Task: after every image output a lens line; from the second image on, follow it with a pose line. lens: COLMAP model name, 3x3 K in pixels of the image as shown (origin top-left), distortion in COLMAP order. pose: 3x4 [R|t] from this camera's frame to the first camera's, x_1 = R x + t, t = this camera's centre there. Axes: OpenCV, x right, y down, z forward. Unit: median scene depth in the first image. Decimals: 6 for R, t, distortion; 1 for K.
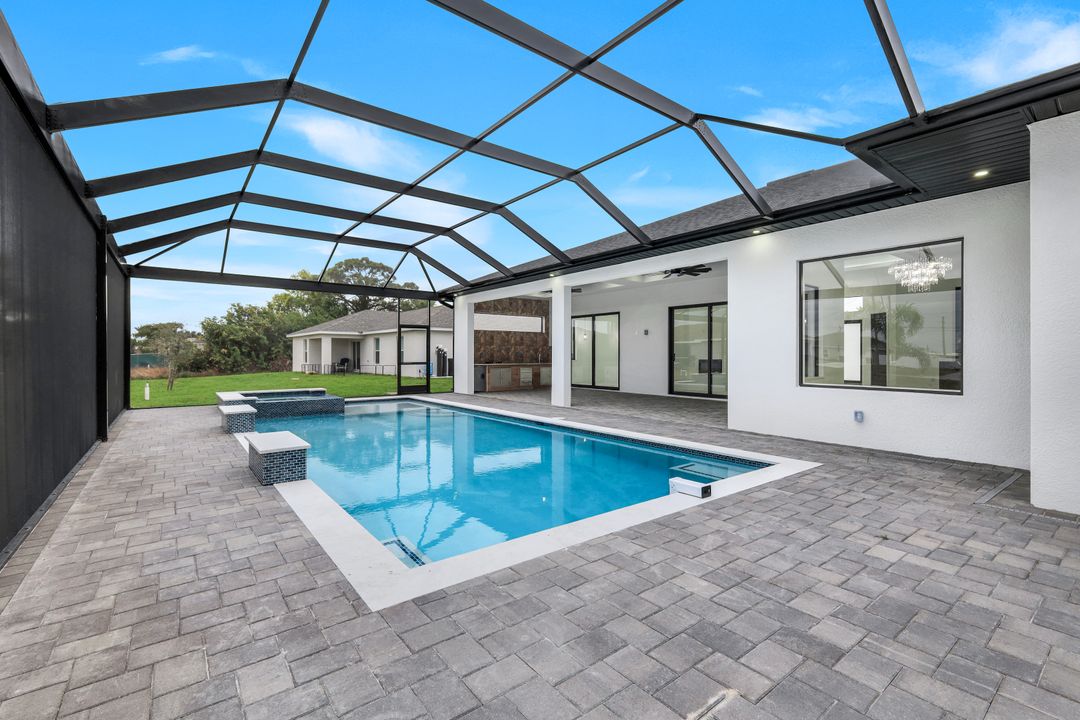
lens RADIAL K [[478.1, 0, 544.0], [0, 478.1, 354.6], [0, 0, 1]] dist [0.008178, -0.001892]
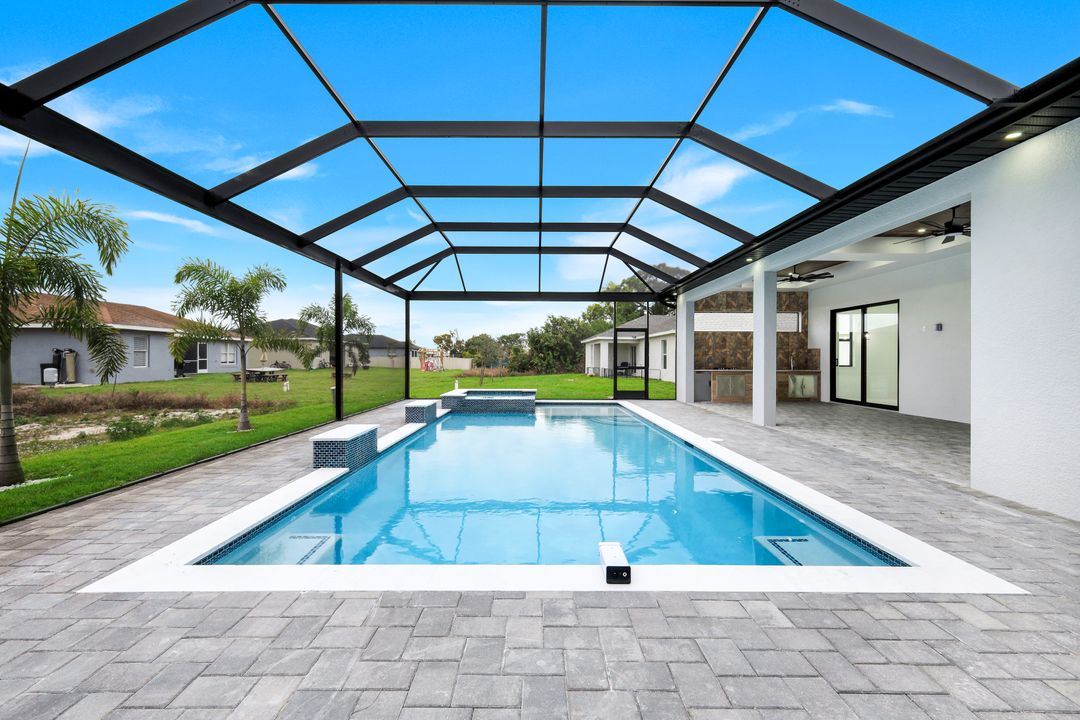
lens RADIAL K [[478.1, 0, 540.6], [0, 478.1, 361.2], [0, 0, 1]] dist [0.008178, -0.001892]
pose [[0.793868, 0.007065, -0.608049, 0.178058], [-0.003956, 0.999971, 0.006453, -0.000851], [0.608077, -0.002718, 0.793873, 0.118969]]
